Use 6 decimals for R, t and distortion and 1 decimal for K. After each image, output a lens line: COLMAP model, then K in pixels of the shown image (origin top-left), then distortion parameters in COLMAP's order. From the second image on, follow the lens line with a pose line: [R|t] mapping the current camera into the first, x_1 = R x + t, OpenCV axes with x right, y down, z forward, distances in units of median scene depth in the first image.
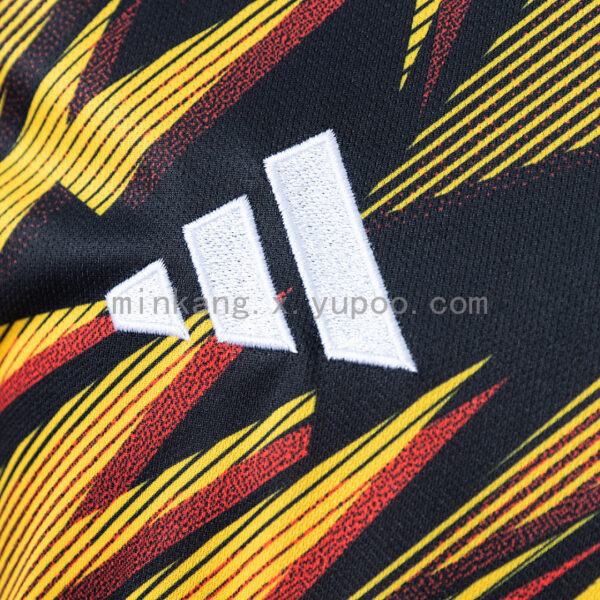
lens RADIAL K [[1664.9, 0, 298.0], [0, 1664.9, 302.0], [0, 0, 1]] dist [-0.050696, 0.000000]
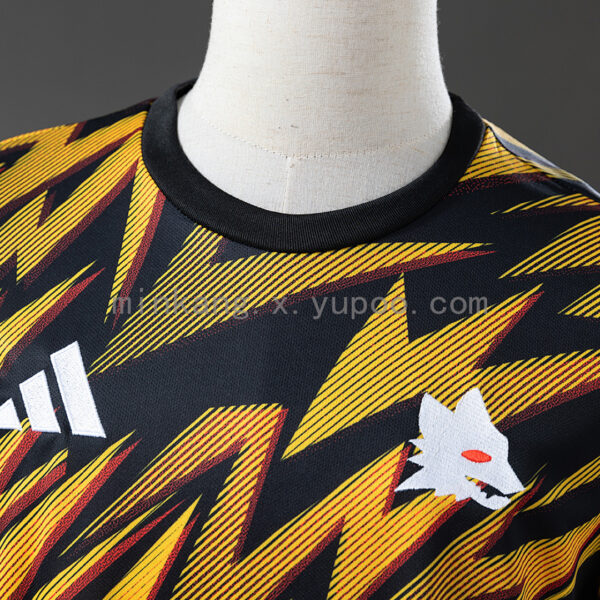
lens RADIAL K [[1249.0, 0, 302.8], [0, 1249.0, 302.6], [0, 0, 1]] dist [0.001120, 0.000000]
pose [[0.993702, -0.066306, -0.090334, 0.529373], [0.057636, 0.993767, -0.095419, 0.035276], [0.096098, 0.089612, 0.991330, -0.809989]]
